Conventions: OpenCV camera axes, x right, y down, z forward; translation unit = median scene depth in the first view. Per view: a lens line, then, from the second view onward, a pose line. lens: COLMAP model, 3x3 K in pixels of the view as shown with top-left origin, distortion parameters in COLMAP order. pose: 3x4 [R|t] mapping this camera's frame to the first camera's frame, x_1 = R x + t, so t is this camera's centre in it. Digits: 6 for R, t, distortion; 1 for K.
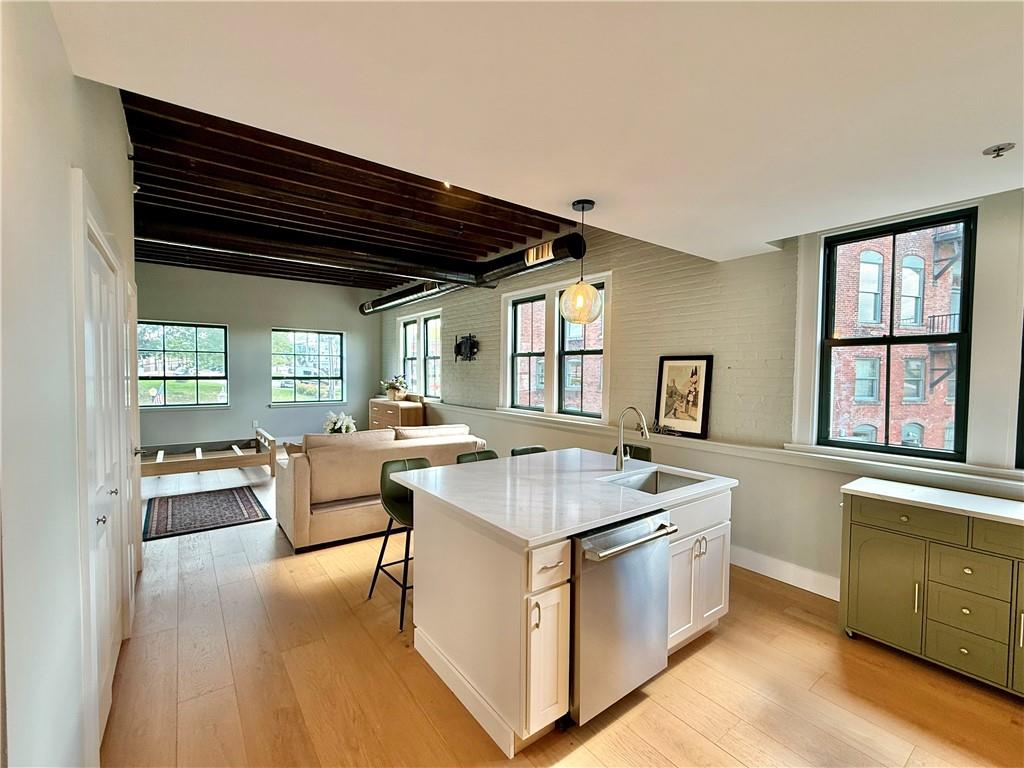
lens RADIAL K [[448.8, 0, 517.1], [0, 448.8, 383.5], [0, 0, 1]] dist [-0.004600, 0.000240]
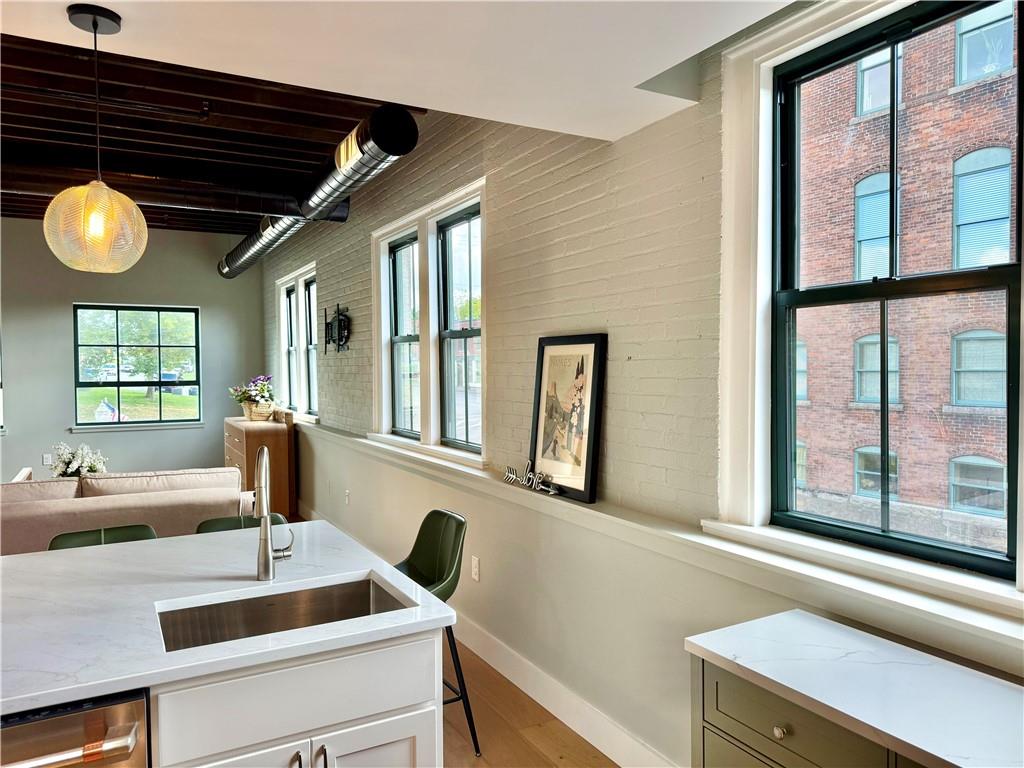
lens RADIAL K [[719.4, 0, 514.3], [0, 719.4, 388.1], [0, 0, 1]] dist [0.004284, -0.008929]
pose [[0.991517, -0.012353, -0.129387, 0.403388], [0.012804, 0.999915, 0.002650, -0.005188], [0.129343, -0.004284, 0.991591, 0.188142]]
